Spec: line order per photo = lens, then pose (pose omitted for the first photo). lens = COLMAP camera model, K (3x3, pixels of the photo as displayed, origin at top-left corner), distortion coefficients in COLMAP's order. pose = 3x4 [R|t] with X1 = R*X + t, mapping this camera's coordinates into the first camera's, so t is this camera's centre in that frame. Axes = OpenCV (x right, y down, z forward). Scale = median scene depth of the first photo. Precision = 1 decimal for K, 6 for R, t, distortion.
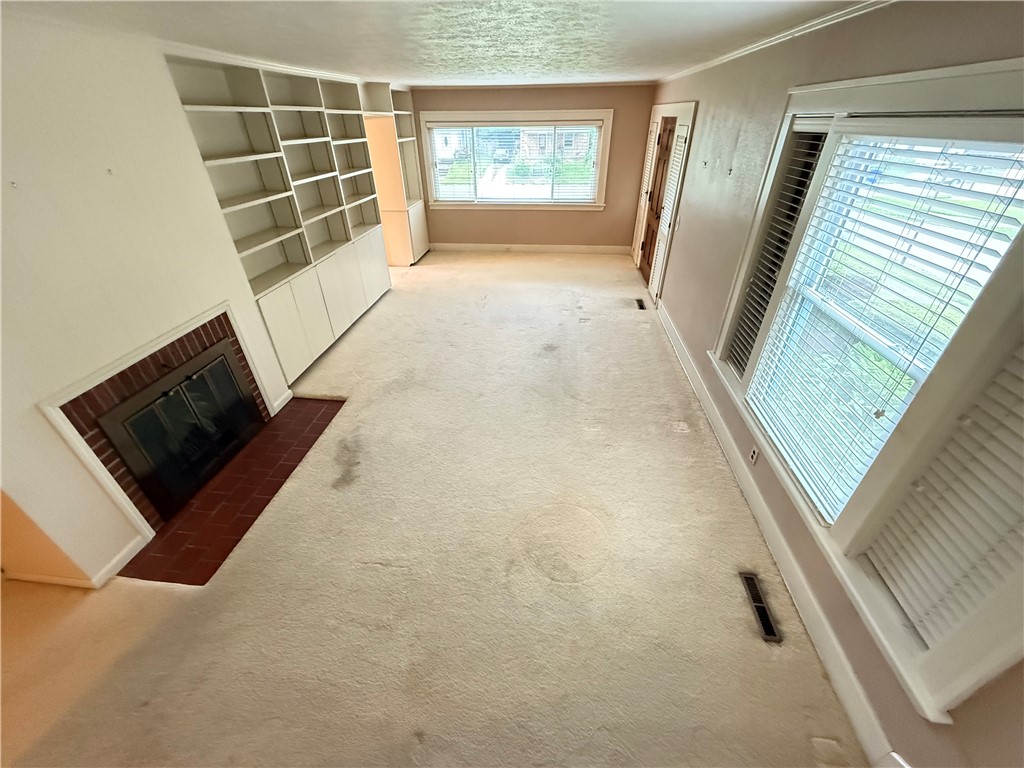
lens RADIAL K [[408.8, 0, 511.1], [0, 408.8, 383.2], [0, 0, 1]] dist [-0.000934, 0.000295]
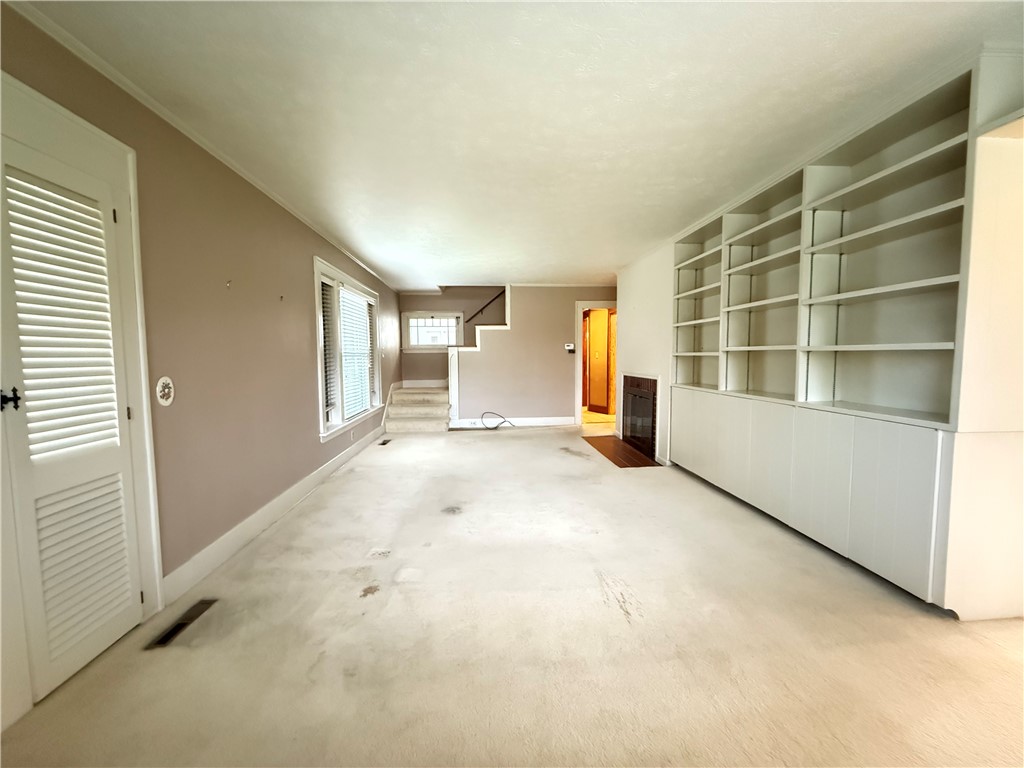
lens RADIAL K [[408.8, 0, 511.1], [0, 408.8, 383.2], [0, 0, 1]] dist [-0.000934, 0.000295]
pose [[-0.982555, 0.032782, -0.183061, 0.141440], [-0.083480, 0.801852, 0.591663, -0.867753], [0.166183, 0.596623, -0.785127, 1.756827]]
